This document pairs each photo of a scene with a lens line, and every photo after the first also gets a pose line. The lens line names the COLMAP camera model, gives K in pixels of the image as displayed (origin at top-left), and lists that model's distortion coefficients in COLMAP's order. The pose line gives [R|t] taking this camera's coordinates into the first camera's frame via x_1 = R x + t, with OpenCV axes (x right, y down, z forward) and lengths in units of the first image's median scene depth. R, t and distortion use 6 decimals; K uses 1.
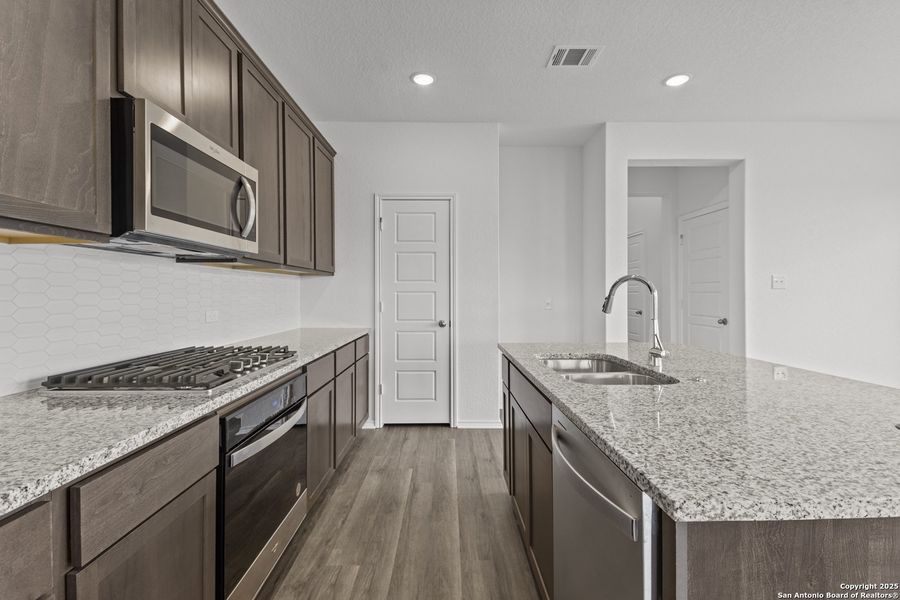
lens RADIAL K [[412.7, 0, 450.3], [0, 412.7, 297.8], [0, 0, 1]] dist [0.040920, -0.022440]
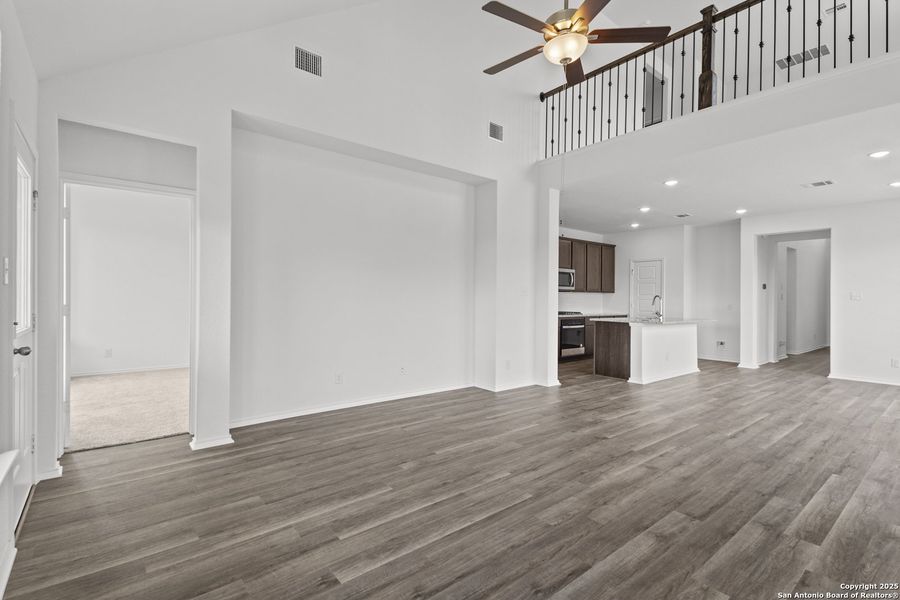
lens RADIAL K [[412.7, 0, 450.3], [0, 412.7, 297.8], [0, 0, 1]] dist [0.040920, -0.022440]
pose [[0.624105, 0.007493, -0.781305, 1.101709], [-0.019581, 0.999790, -0.006053, 0.013526], [0.781095, 0.019076, 0.624120, -1.403852]]
